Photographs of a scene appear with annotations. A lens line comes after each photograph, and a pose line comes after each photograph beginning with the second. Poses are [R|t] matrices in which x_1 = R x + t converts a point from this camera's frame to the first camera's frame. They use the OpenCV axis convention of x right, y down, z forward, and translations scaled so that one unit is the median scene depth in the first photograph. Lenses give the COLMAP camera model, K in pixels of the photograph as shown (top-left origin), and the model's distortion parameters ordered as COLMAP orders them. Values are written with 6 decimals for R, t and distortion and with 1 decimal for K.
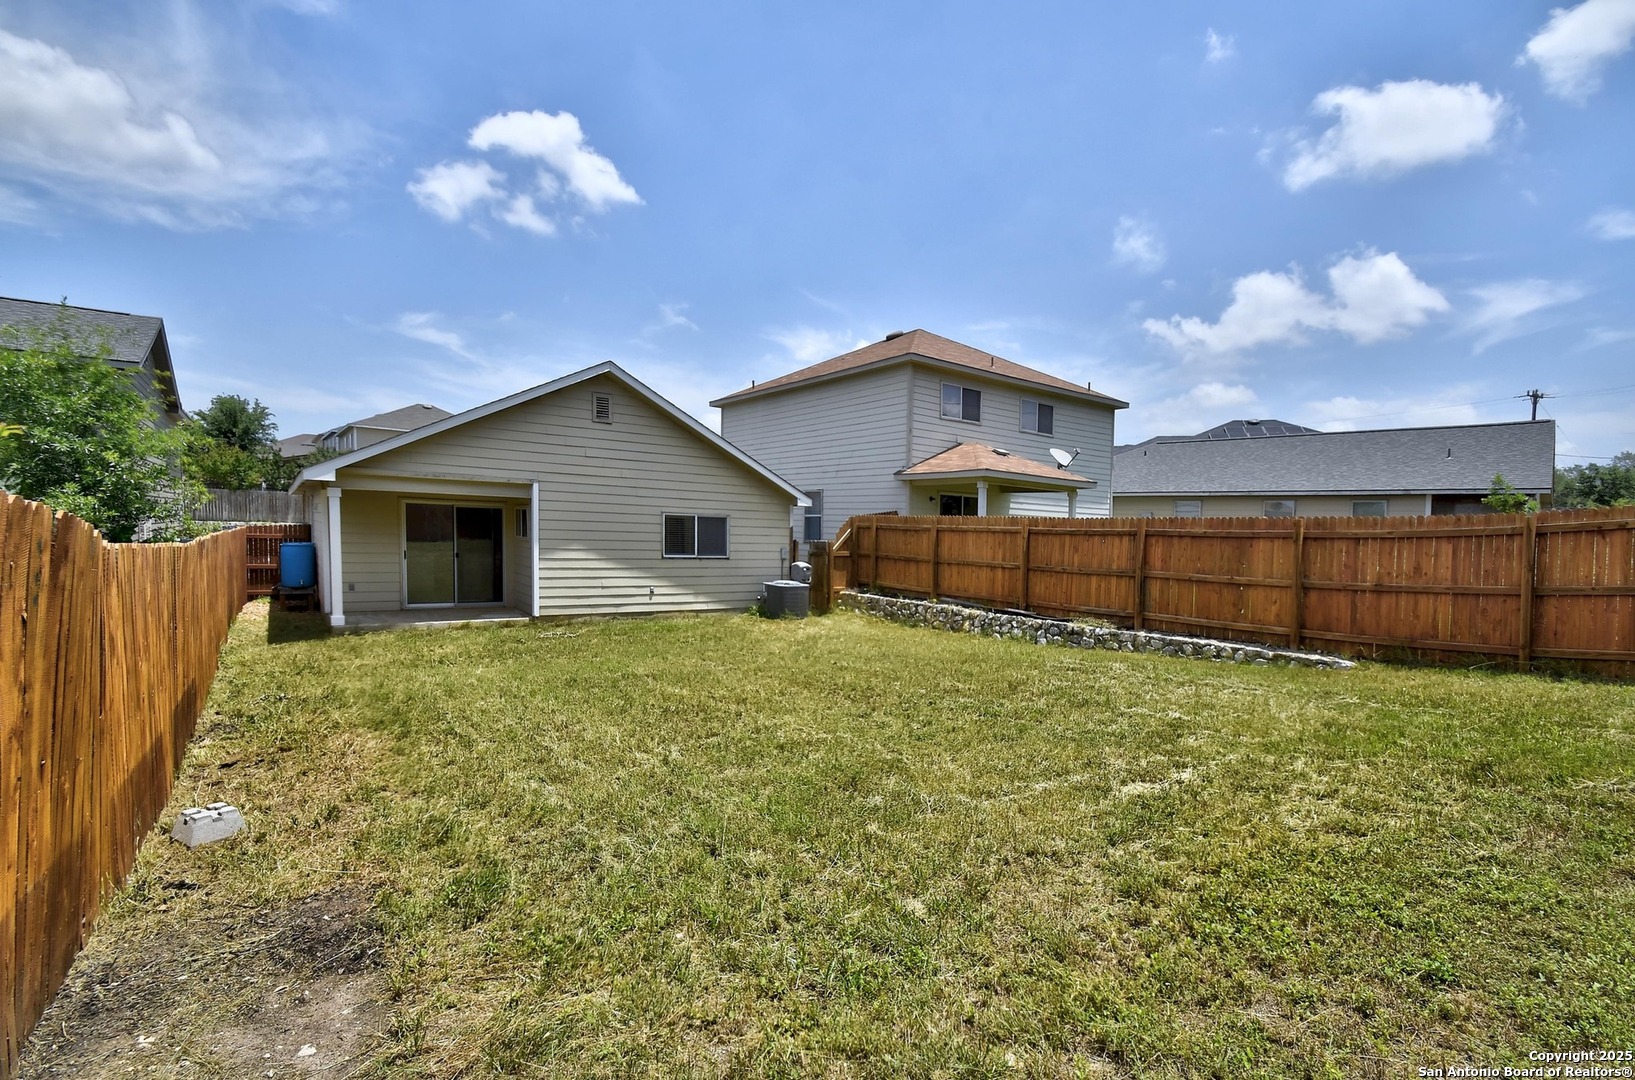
lens RADIAL K [[730.1, 0, 759.8], [0, 730.1, 527.4], [0, 0, 1]] dist [0.000362, 0.000110]
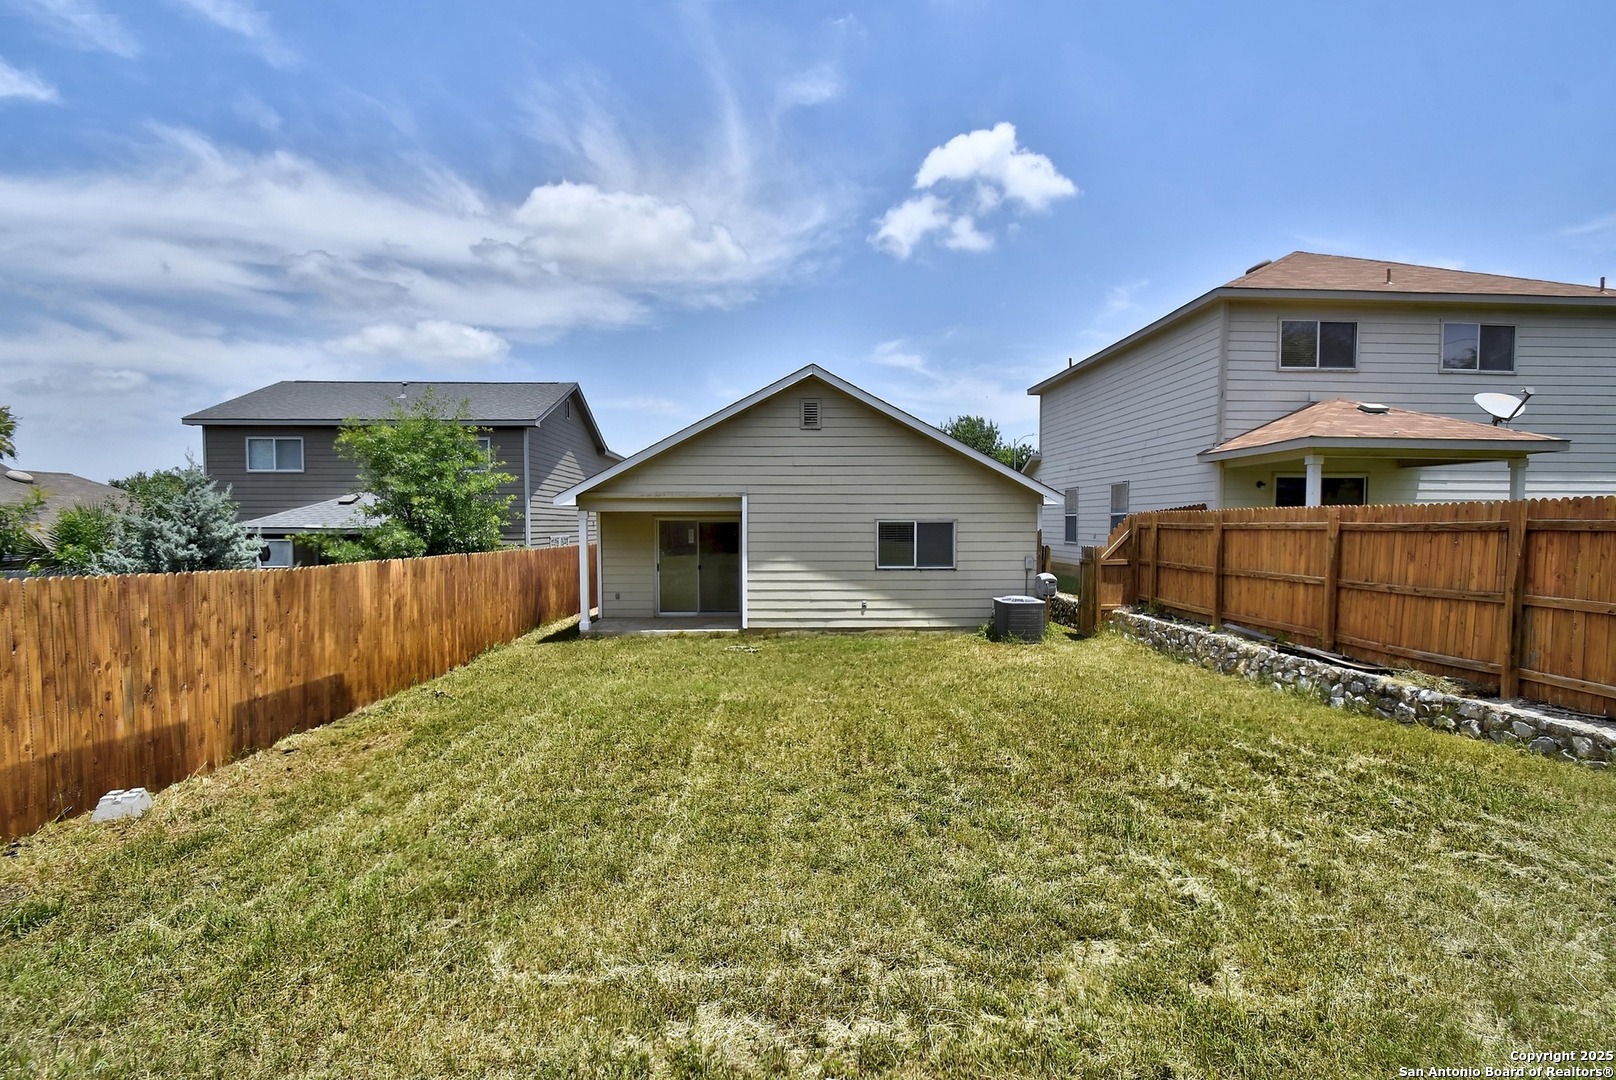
lens RADIAL K [[712.8, 0, 784.5], [0, 712.8, 546.7], [0, 0, 1]] dist [-0.012698, -0.000728]
pose [[0.845616, -0.020332, -0.533404, 0.251184], [0.031729, 0.999422, 0.012205, -0.001387], [0.532847, -0.027245, 0.845773, 0.183793]]
